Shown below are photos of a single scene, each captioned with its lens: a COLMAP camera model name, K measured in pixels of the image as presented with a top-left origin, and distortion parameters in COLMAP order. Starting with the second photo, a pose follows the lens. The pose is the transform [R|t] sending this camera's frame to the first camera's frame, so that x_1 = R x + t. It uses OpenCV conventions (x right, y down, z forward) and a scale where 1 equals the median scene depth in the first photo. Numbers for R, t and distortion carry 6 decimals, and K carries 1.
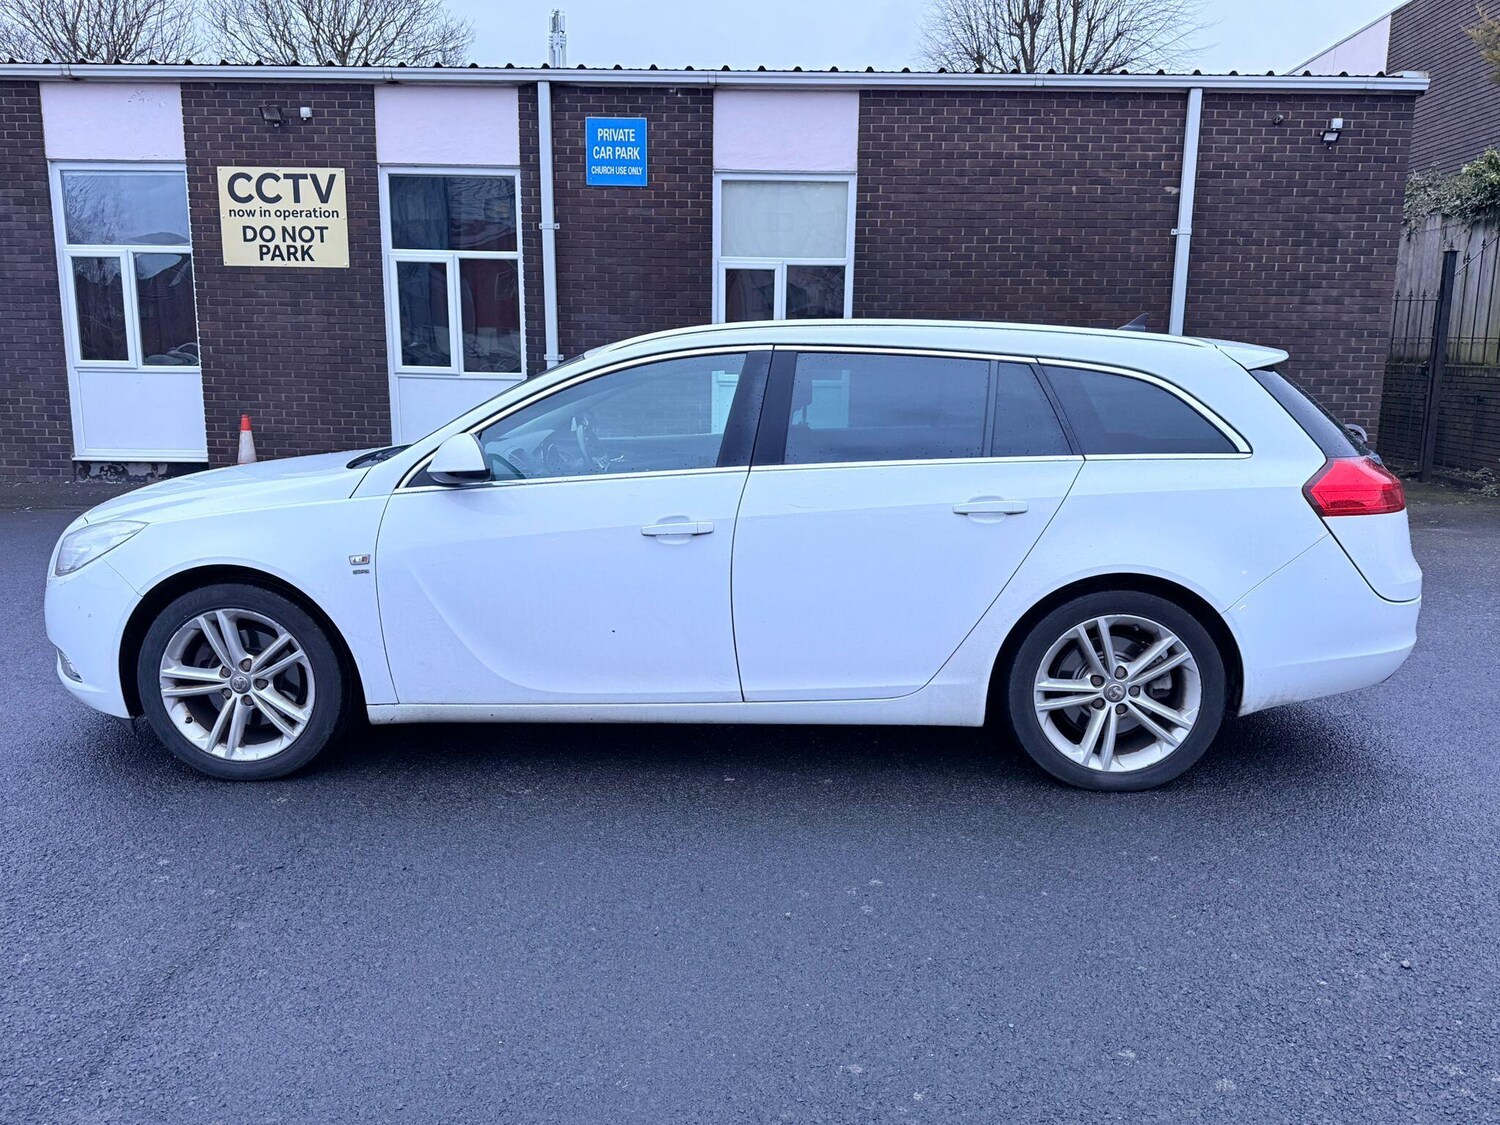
lens RADIAL K [[1192.8, 0, 779.3], [0, 1192.8, 588.9], [0, 0, 1]] dist [0.026995, -0.030512]
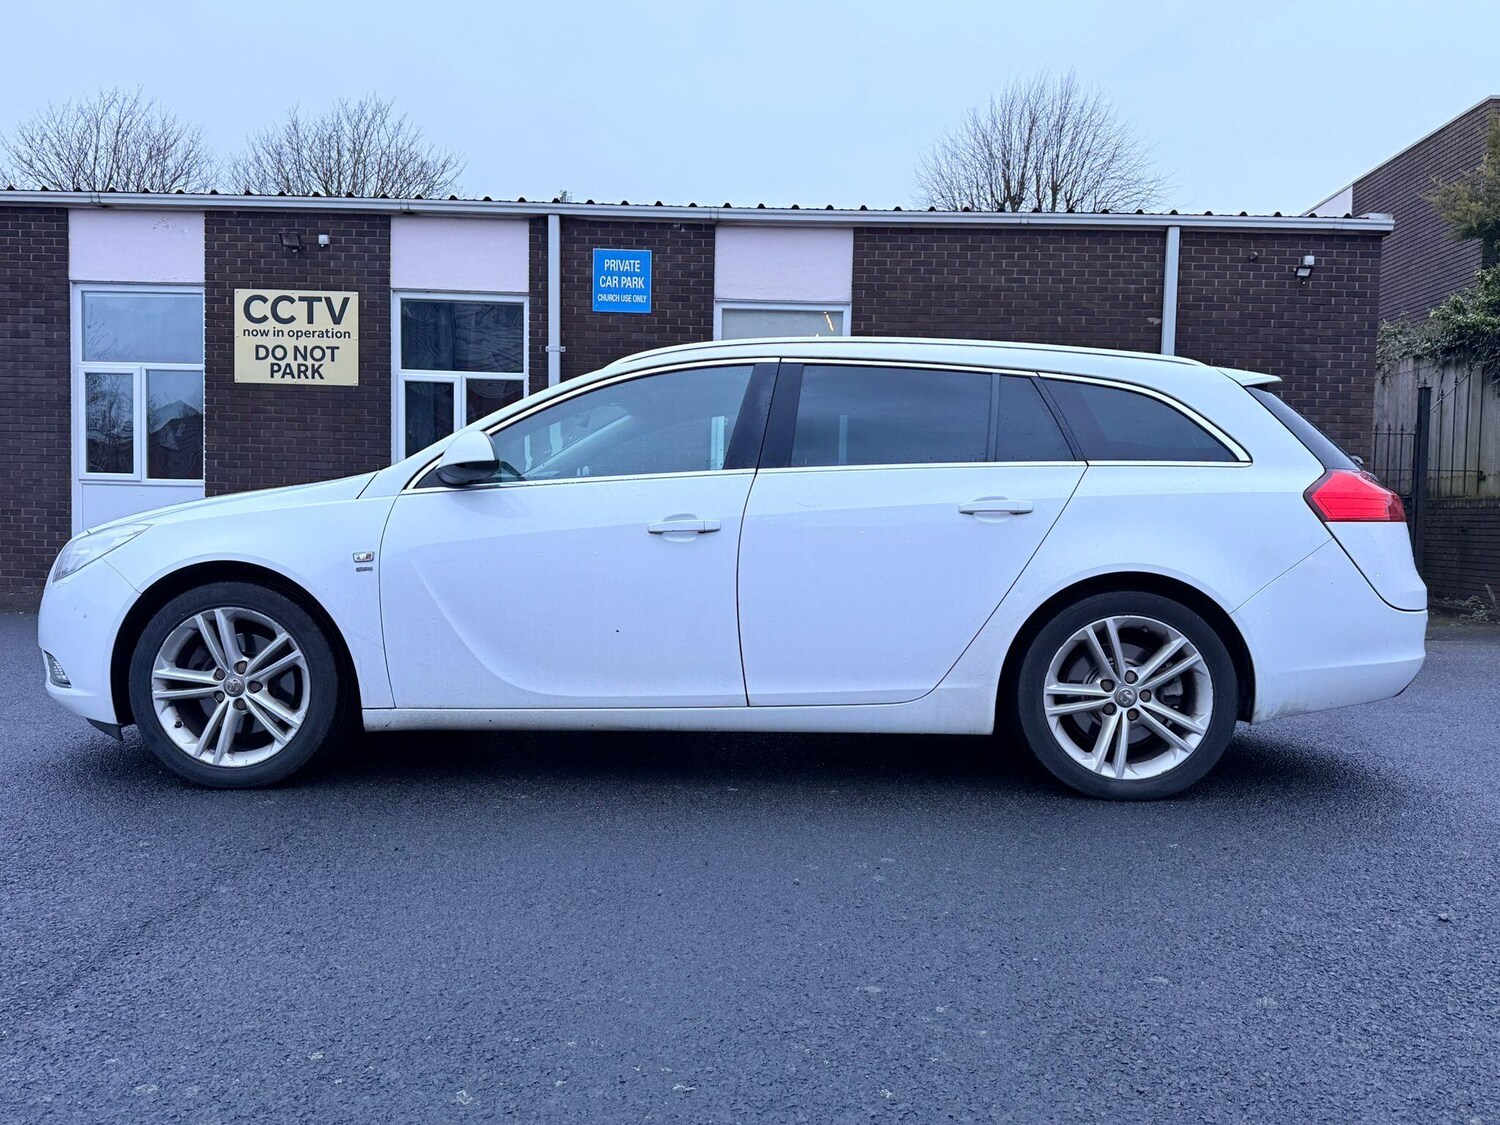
lens RADIAL K [[1193.2, 0, 786.0], [0, 1193.2, 563.2], [0, 0, 1]] dist [0.030562, -0.036921]
pose [[0.999931, 0.005765, 0.010198, -0.009305], [-0.004281, 0.990142, -0.140001, 0.110963], [-0.010905, 0.139948, 0.990099, 0.011077]]
